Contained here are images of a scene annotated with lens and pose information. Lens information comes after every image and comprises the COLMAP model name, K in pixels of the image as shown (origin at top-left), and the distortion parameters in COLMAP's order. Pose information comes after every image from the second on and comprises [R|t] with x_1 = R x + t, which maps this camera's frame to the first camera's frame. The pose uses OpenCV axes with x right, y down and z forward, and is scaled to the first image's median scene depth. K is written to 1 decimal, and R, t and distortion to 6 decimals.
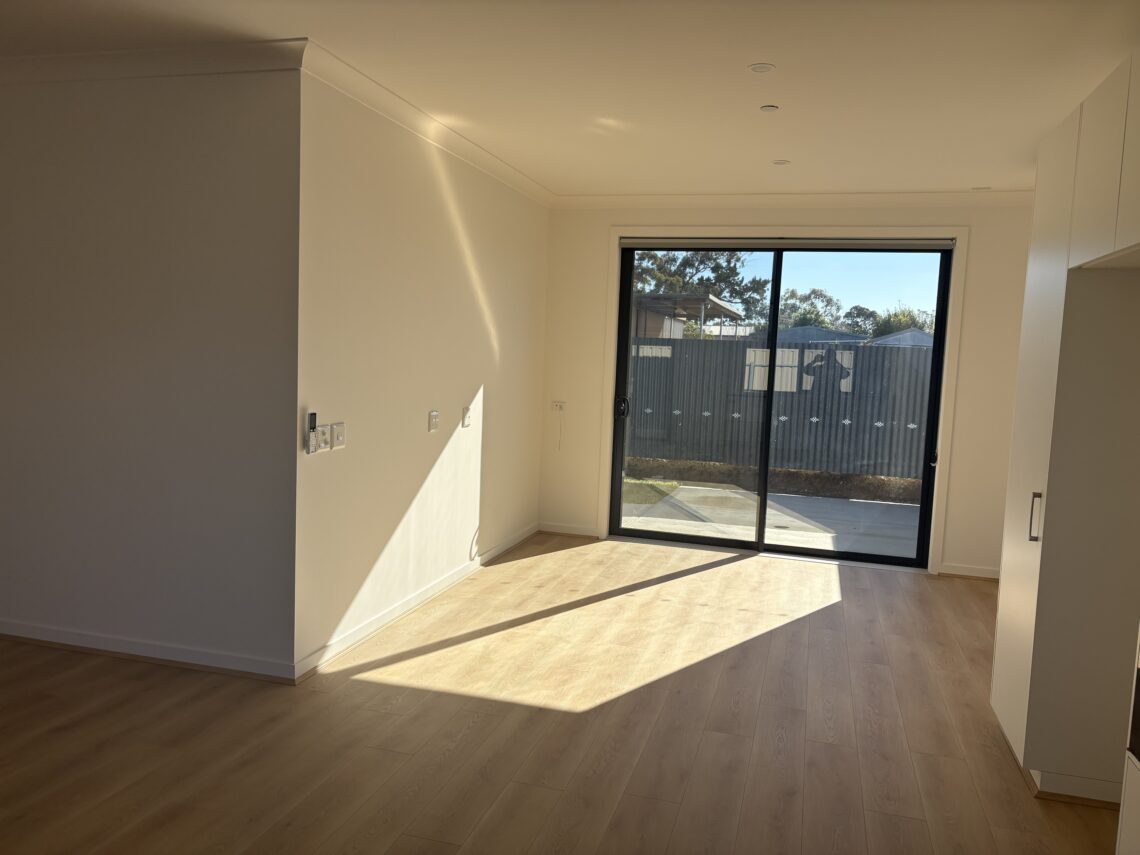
lens RADIAL K [[858.1, 0, 570.0], [0, 858.1, 427.5], [0, 0, 1]] dist [0.009009, 0.000682]
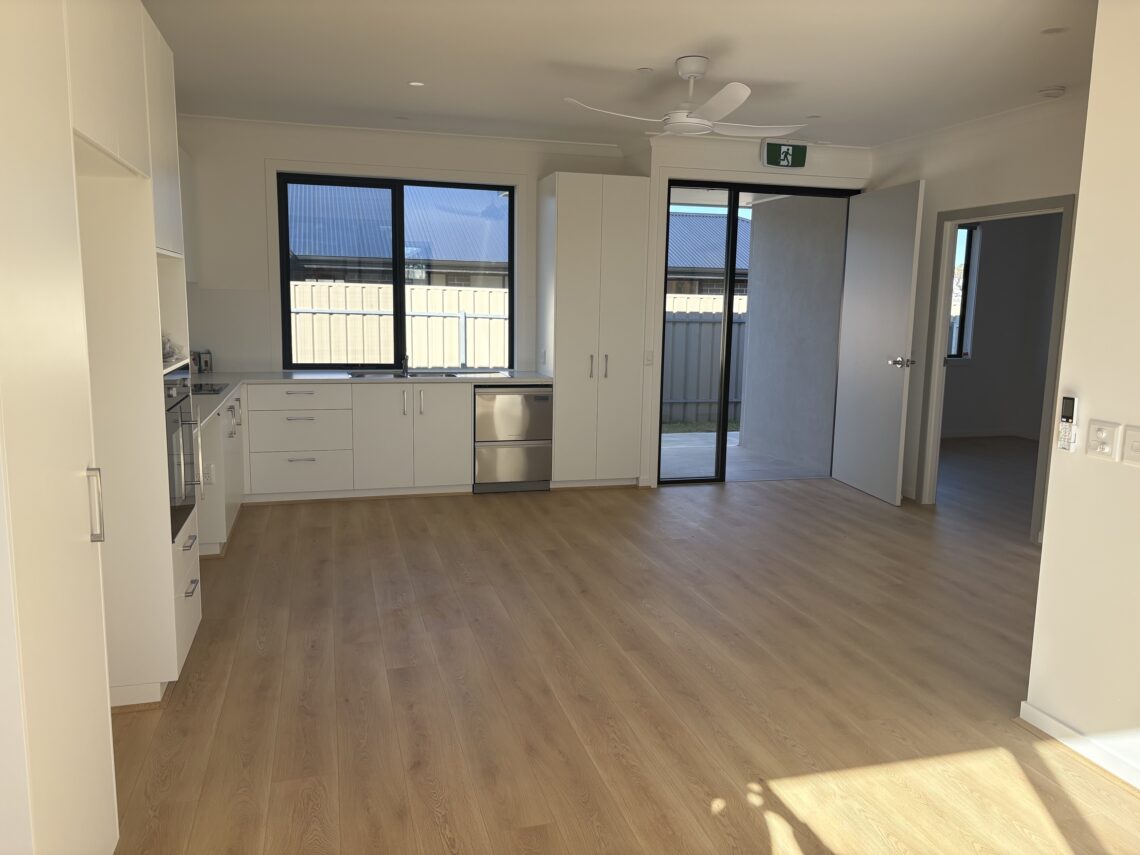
lens RADIAL K [[864.1, 0, 573.4], [0, 864.1, 424.7], [0, 0, 1]] dist [0.013703, -0.000636]
pose [[-0.847806, 0.020391, -0.529914, 0.448240], [-0.098257, 0.975918, 0.194754, -0.093148], [0.521124, 0.217182, -0.825386, 1.329443]]
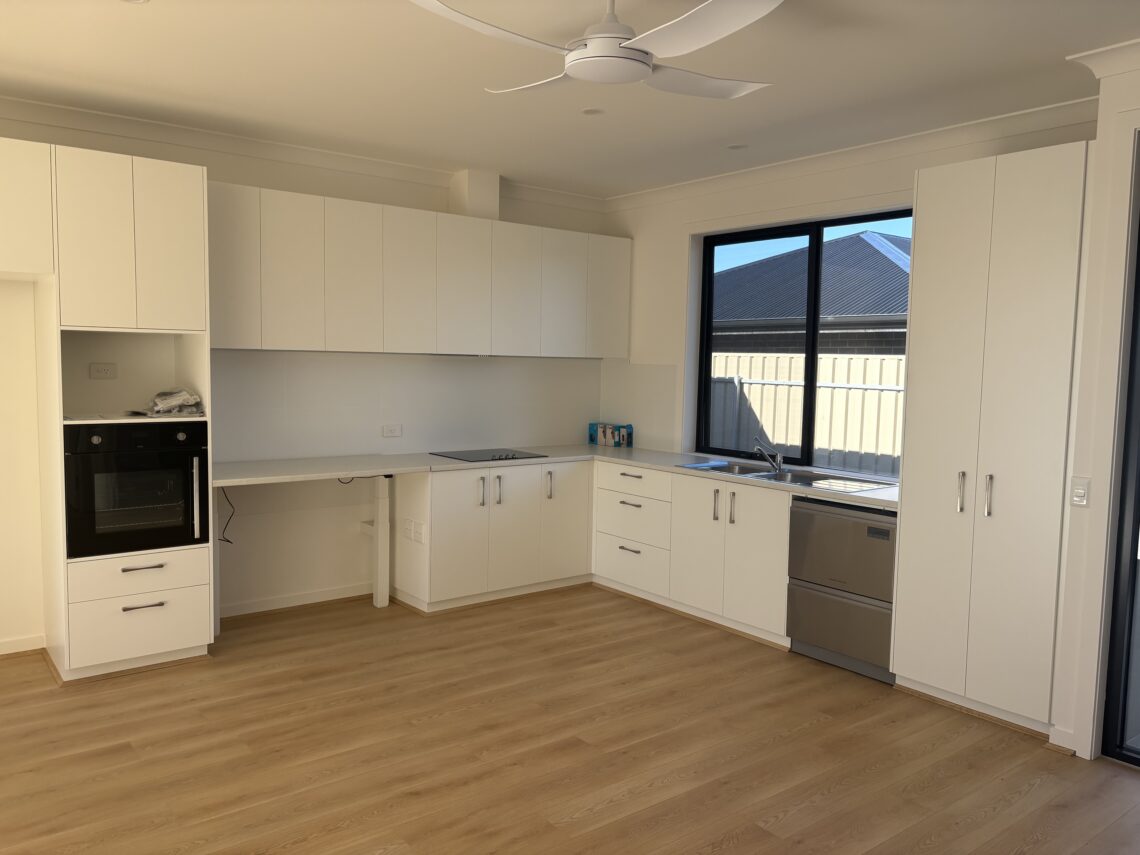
lens RADIAL K [[868.0, 0, 560.7], [0, 868.0, 423.7], [0, 0, 1]] dist [0.013384, 0.002639]
pose [[-0.797898, -0.097760, 0.594813, -0.667758], [0.004868, 0.985684, 0.168531, -0.115018], [-0.602773, 0.137366, -0.785999, 0.942592]]
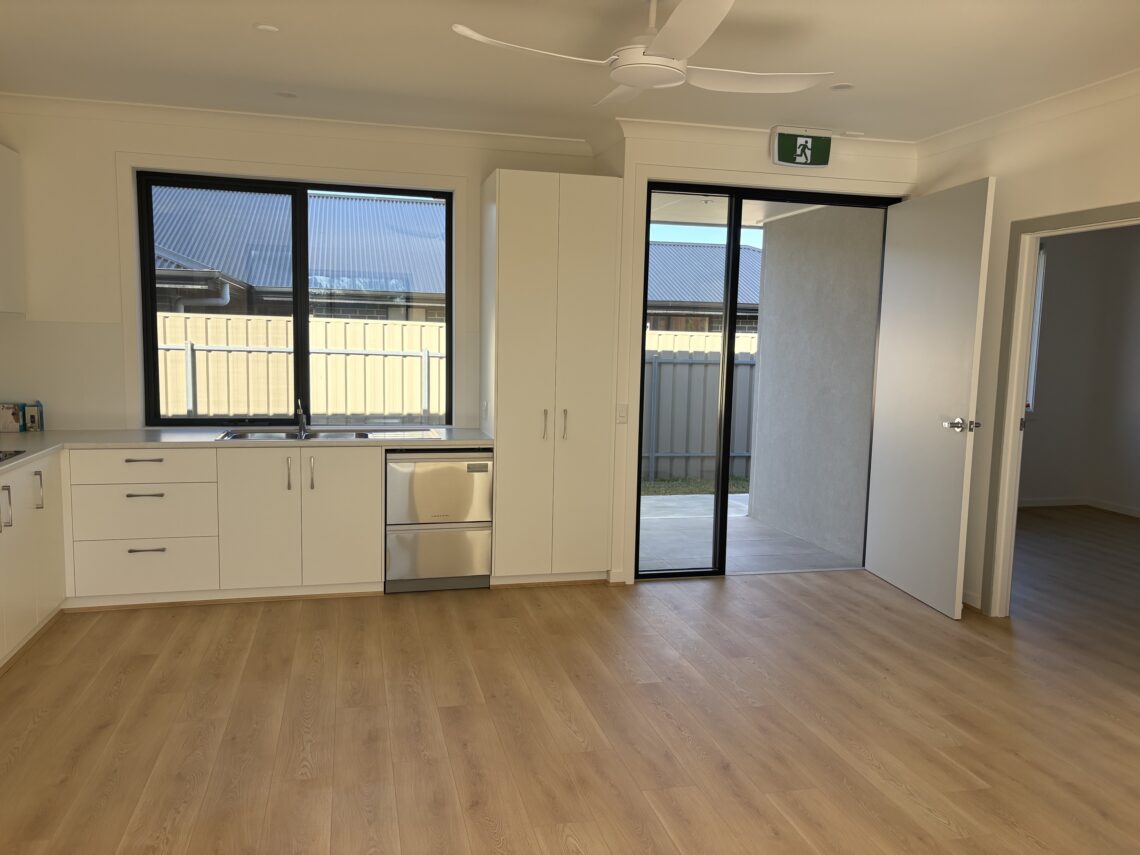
lens RADIAL K [[858.1, 0, 570.0], [0, 858.1, 427.5], [0, 0, 1]] dist [0.009009, 0.000682]
pose [[-0.862849, -0.007005, -0.505413, 0.136274], [-0.101737, 0.981847, 0.160079, -0.082924], [0.495117, 0.189543, -0.847899, 1.029524]]
